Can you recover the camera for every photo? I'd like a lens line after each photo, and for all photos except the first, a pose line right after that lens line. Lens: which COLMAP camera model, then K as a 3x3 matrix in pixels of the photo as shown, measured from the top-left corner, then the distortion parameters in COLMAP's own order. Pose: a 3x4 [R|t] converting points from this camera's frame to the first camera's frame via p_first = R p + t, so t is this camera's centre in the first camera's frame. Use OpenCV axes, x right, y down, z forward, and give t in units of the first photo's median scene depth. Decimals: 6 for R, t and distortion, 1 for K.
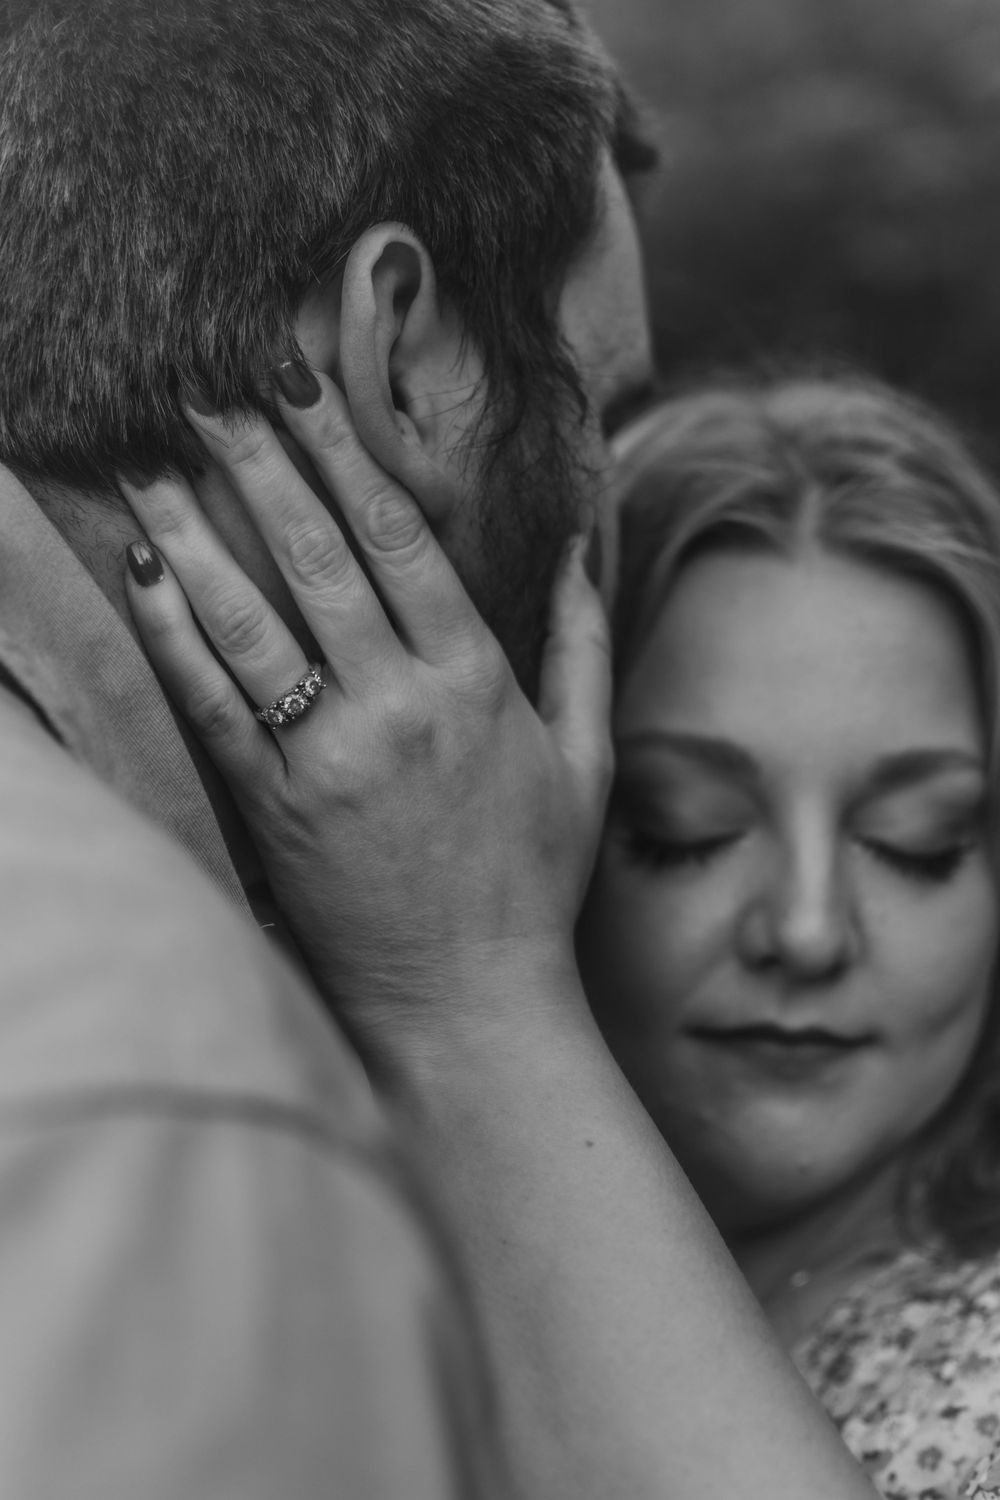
lens RADIAL K [[2450.3, 0, 499.9], [0, 2450.3, 779.0], [0, 0, 1]] dist [0.052796, 0.143472]
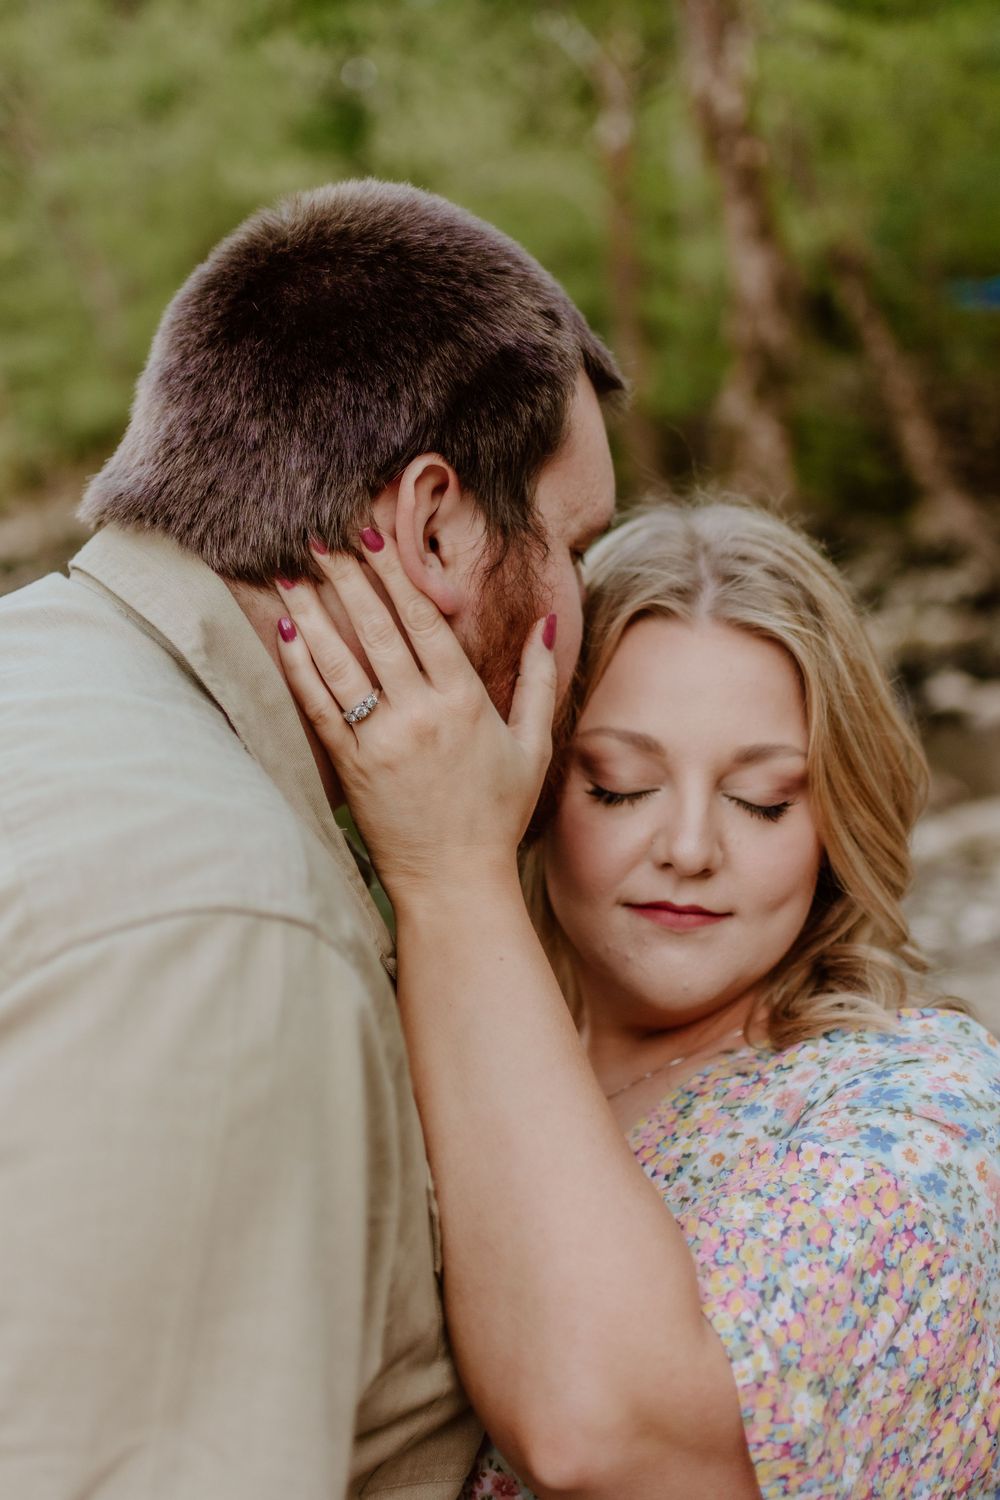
lens RADIAL K [[2212.1, 0, 500.0], [0, 2212.1, 750.0], [0, 0, 1]] dist [-0.008541, -0.010056]
pose [[0.991146, 0.069609, -0.113065, 0.208625], [-0.064961, 0.996905, 0.044288, -0.081583], [0.115798, -0.036551, 0.992600, -0.639193]]
